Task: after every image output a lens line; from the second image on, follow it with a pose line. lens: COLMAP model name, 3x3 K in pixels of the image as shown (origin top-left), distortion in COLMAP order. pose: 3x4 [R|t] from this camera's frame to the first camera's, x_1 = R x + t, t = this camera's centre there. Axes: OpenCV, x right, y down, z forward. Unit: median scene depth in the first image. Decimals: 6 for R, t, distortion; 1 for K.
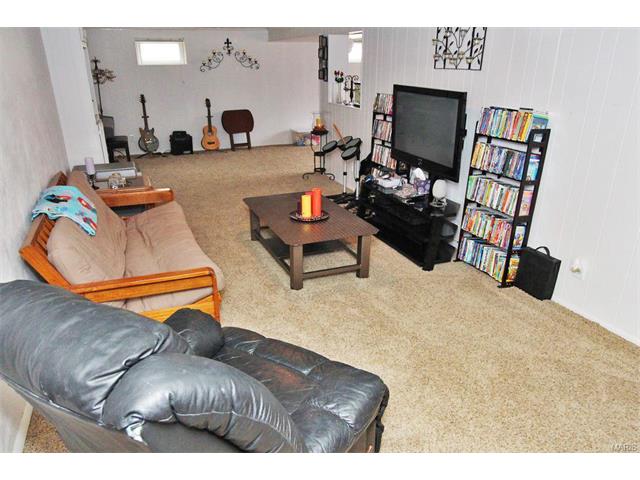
lens RADIAL K [[470.8, 0, 316.5], [0, 470.8, 238.2], [0, 0, 1]] dist [0.005365, 0.001229]
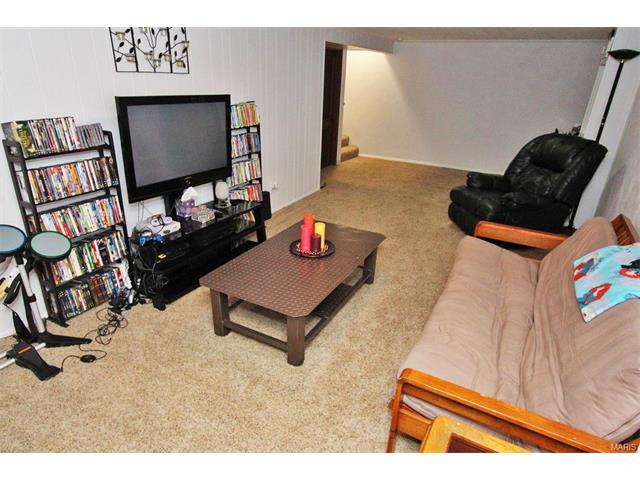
lens RADIAL K [[402.2, 0, 317.6], [0, 402.2, 243.0], [0, 0, 1]] dist [0.000145, -0.000360]
pose [[-0.636596, -0.315998, 0.703484, -0.562129], [0.244285, 0.782599, 0.572594, -0.495727], [-0.731485, 0.536361, -0.421006, 1.348285]]
